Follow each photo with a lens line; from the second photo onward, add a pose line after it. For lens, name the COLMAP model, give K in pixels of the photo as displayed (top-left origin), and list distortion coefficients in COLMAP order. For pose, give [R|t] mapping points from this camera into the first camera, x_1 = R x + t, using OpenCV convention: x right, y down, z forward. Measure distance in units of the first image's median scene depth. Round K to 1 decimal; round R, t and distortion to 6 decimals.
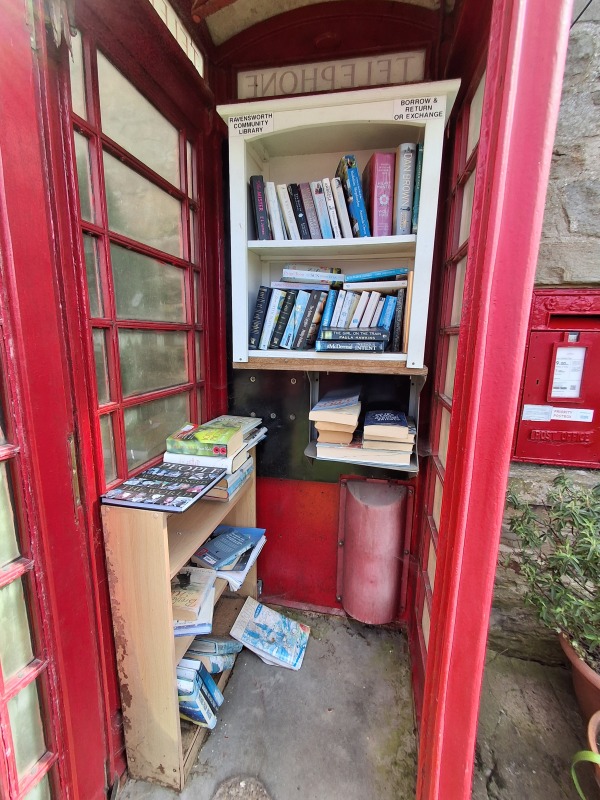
lens RADIAL K [[358.6, 0, 300.0], [0, 358.6, 400.0], [0, 0, 1]] dist [0.002246, -0.006103]
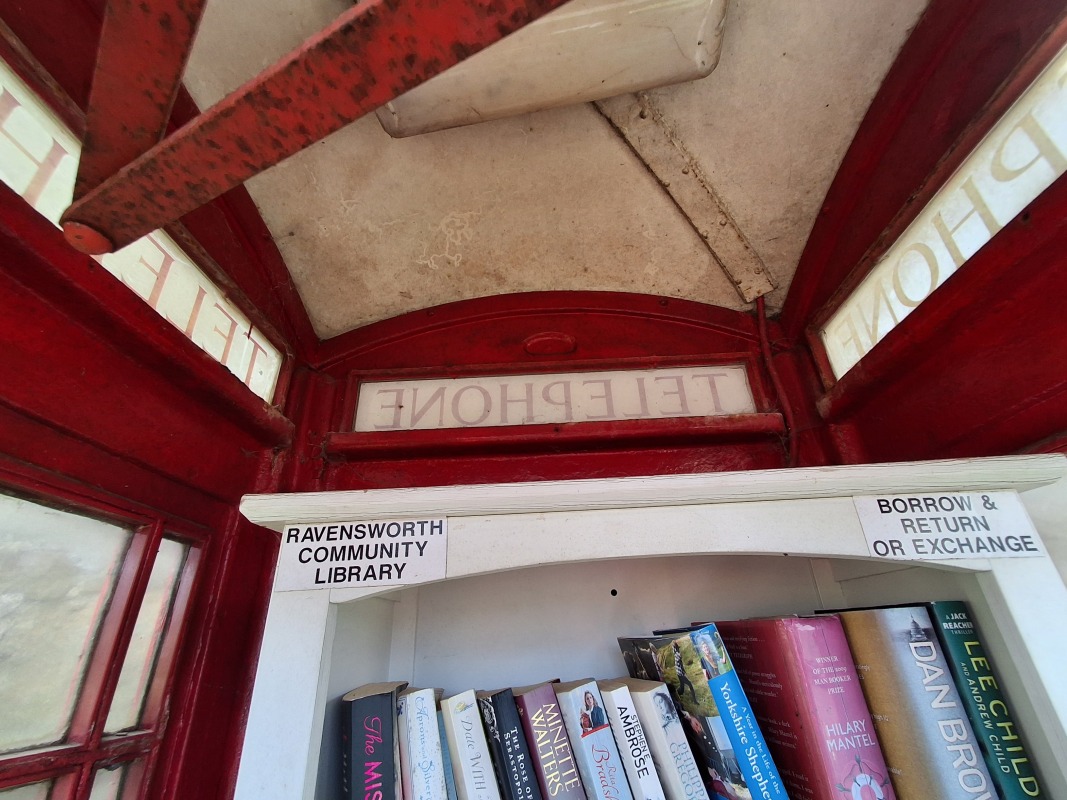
lens RADIAL K [[478.3, 0, 533.5], [0, 478.3, 400.0], [0, 0, 1]] dist [0.002246, -0.006103]
pose [[0.984903, 0.025570, 0.171207, -0.065920], [0.085313, 0.788877, -0.608601, -0.560435], [-0.150623, 0.614019, 0.774786, 0.556266]]
